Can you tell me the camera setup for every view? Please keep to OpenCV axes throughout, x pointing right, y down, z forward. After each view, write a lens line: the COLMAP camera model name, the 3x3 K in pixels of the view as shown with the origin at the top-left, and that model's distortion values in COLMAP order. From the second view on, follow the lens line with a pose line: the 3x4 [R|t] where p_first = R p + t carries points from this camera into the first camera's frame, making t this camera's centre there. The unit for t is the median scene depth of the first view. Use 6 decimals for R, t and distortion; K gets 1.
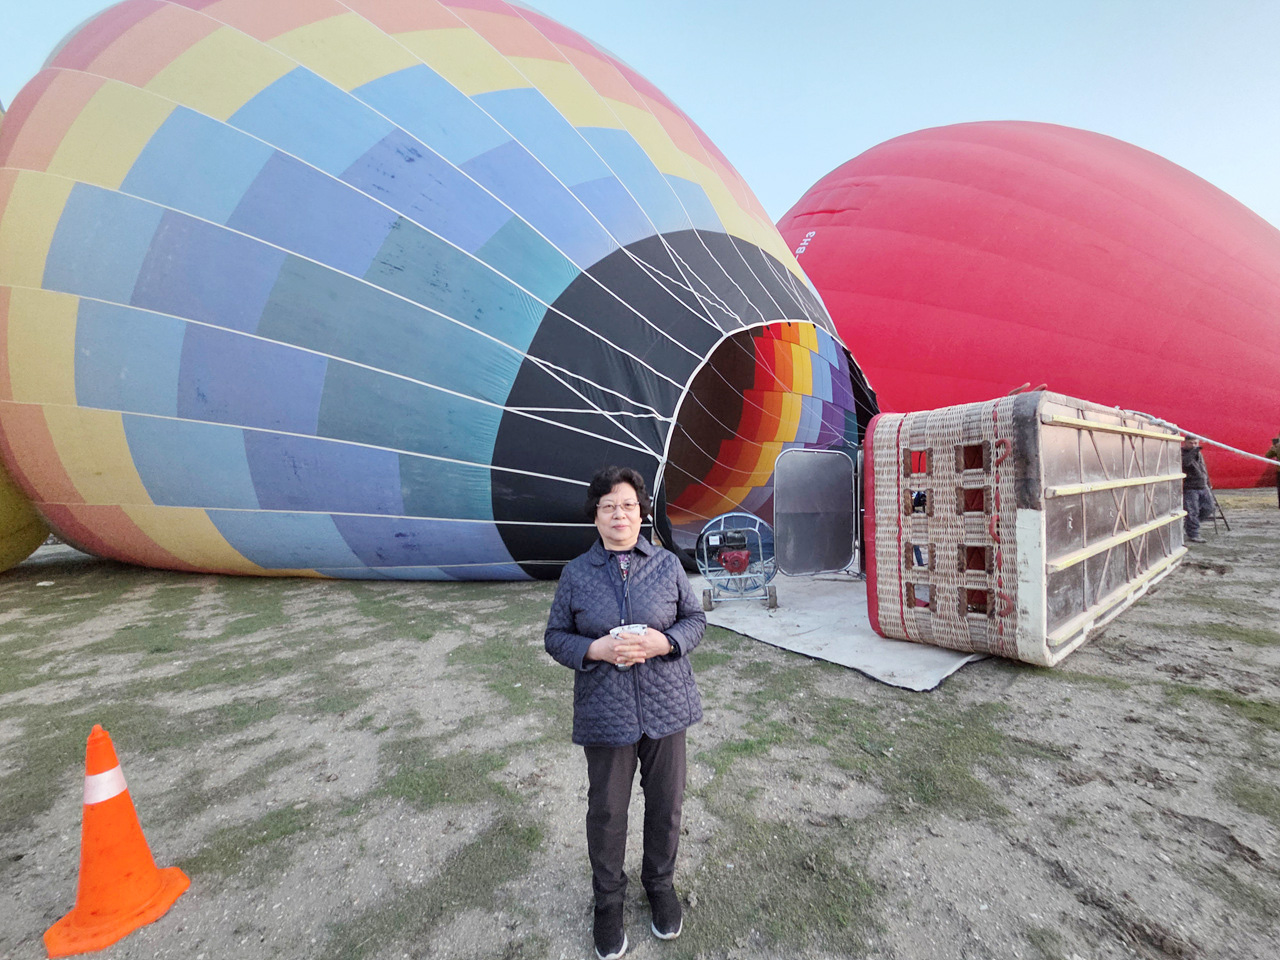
lens RADIAL K [[503.7, 0, 635.1], [0, 503.7, 479.8], [0, 0, 1]] dist [0.003926, -0.002377]
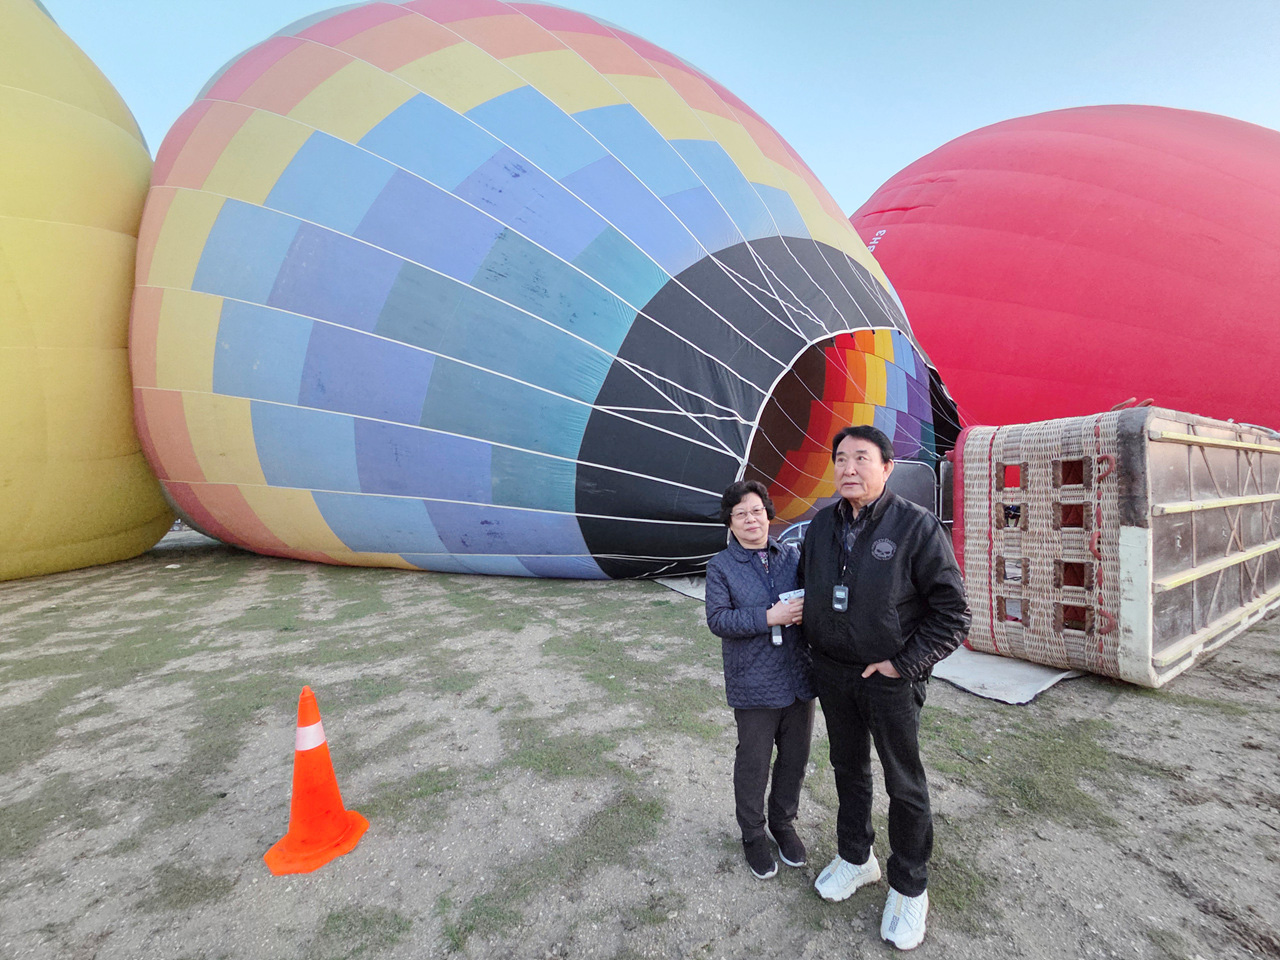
lens RADIAL K [[522.0, 0, 613.5], [0, 522.0, 476.6], [0, 0, 1]] dist [0.001602, 0.001200]
pose [[0.995609, 0.019809, -0.091491, -0.138645], [-0.020152, 0.999793, -0.002822, -0.016117], [0.091416, 0.004653, 0.995802, -0.110845]]
